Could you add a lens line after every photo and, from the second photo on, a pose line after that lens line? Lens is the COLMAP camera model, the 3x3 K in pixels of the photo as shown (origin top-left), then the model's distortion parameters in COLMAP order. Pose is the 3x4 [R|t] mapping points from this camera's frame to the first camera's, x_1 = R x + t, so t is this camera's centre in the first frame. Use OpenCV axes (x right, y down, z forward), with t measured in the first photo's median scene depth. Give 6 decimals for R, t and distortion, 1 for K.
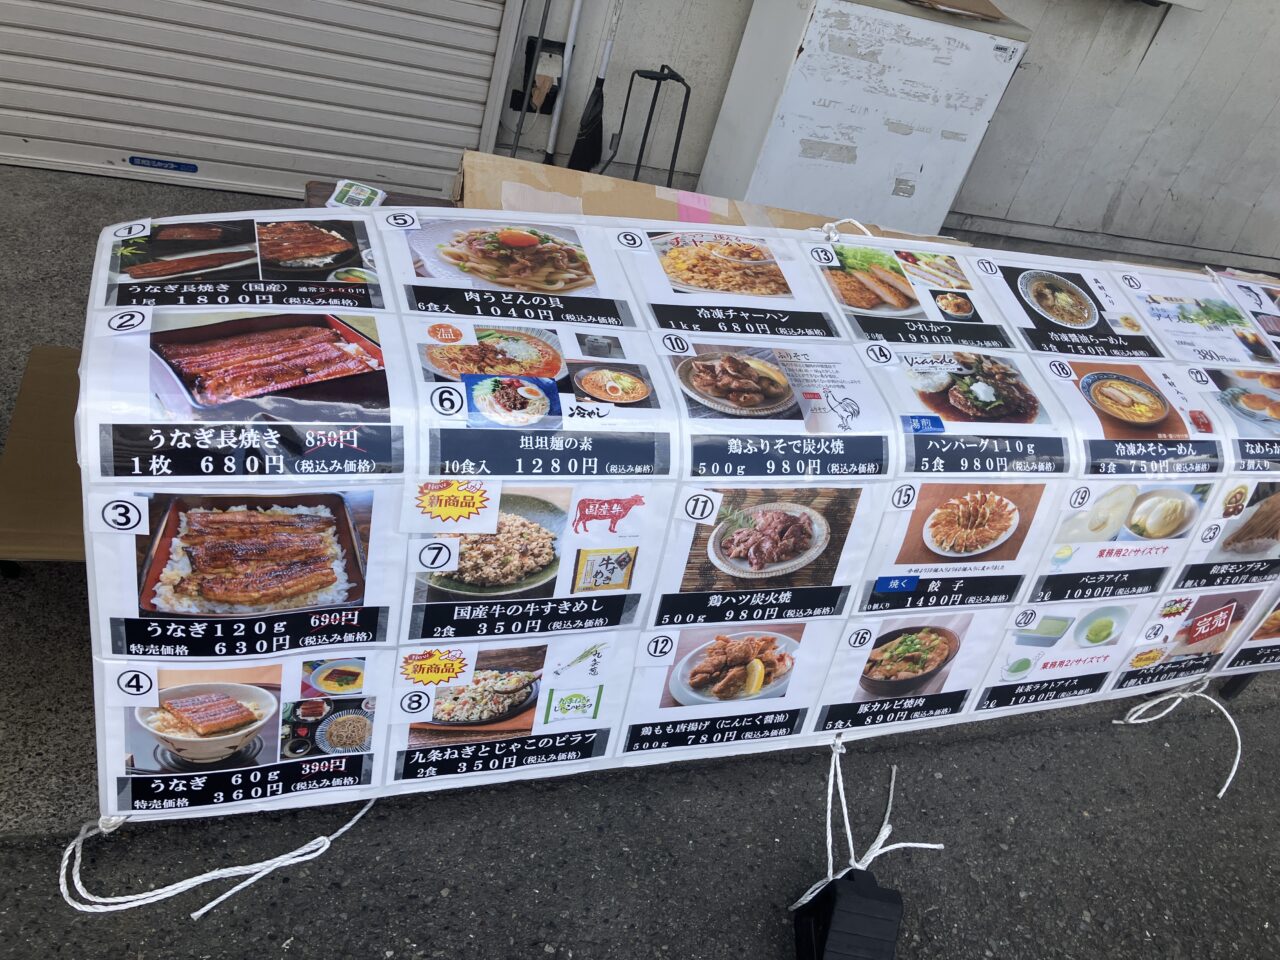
lens RADIAL K [[1052.4, 0, 650.2], [0, 1052.4, 470.3], [0, 0, 1]] dist [0.054831, -0.058525]
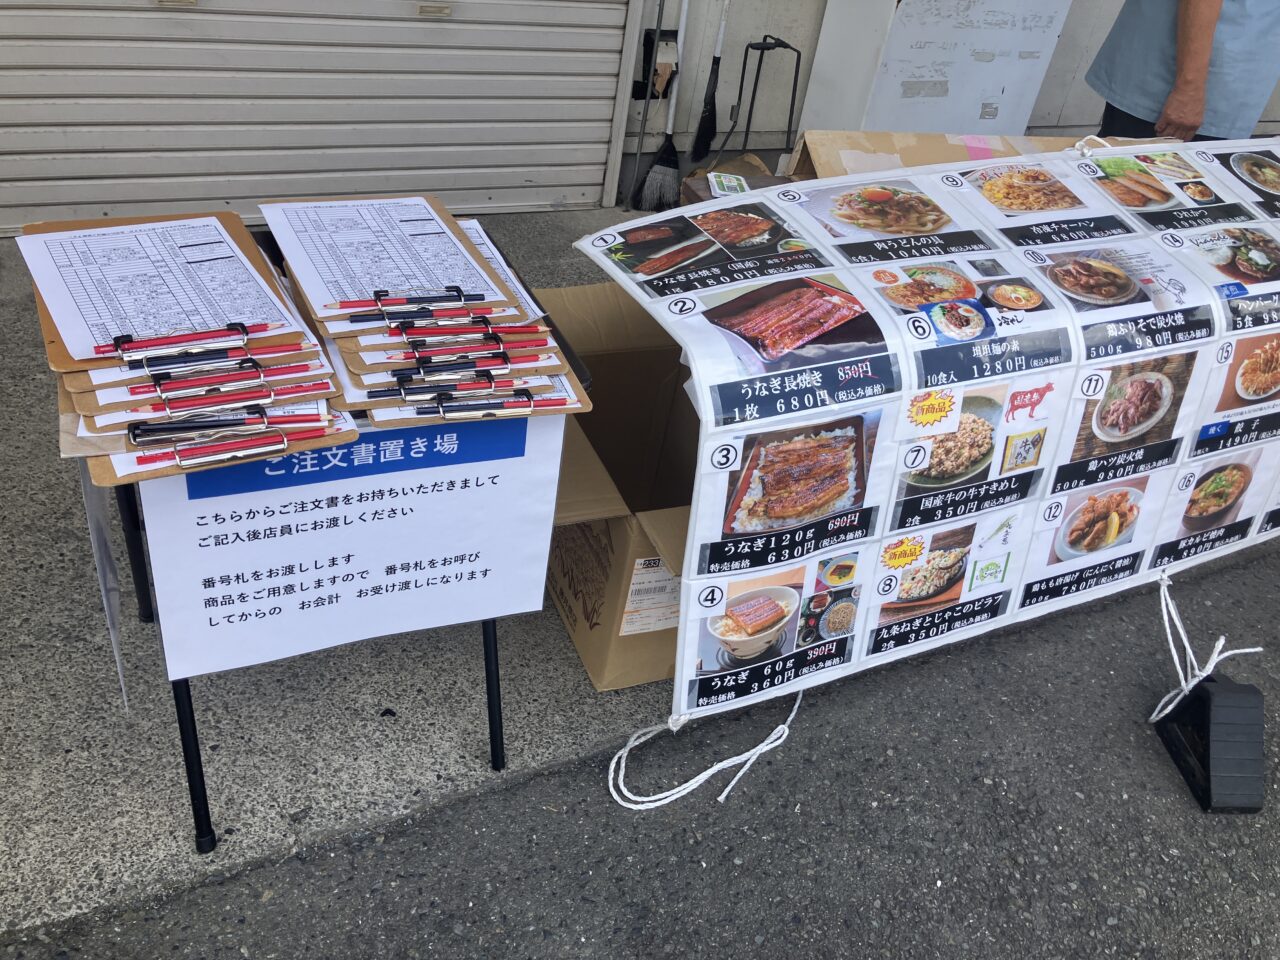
lens RADIAL K [[1052.4, 0, 649.5], [0, 1052.4, 456.6], [0, 0, 1]] dist [0.054831, -0.058525]
pose [[0.983443, -0.177601, 0.036027, -0.438930], [0.177049, 0.984037, 0.018008, 0.003133], [-0.038650, -0.011331, 0.999189, -0.170703]]
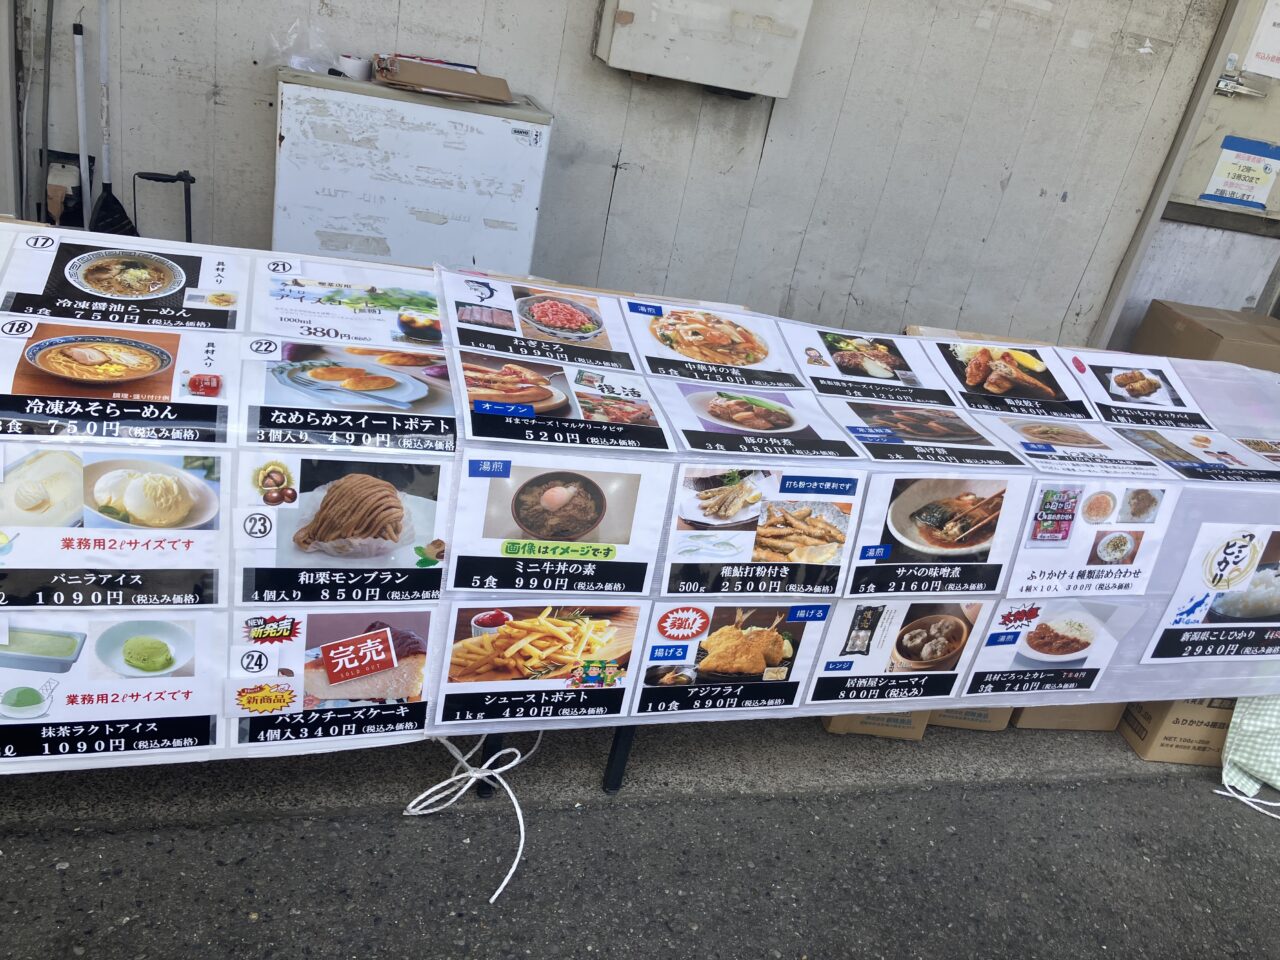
lens RADIAL K [[1052.4, 0, 642.2], [0, 1052.4, 485.2], [0, 0, 1]] dist [0.054831, -0.058525]
pose [[0.995072, -0.046758, -0.087439, 1.018877], [0.028910, 0.980330, -0.195234, 0.224735], [0.094848, 0.191744, 0.976851, 0.250047]]
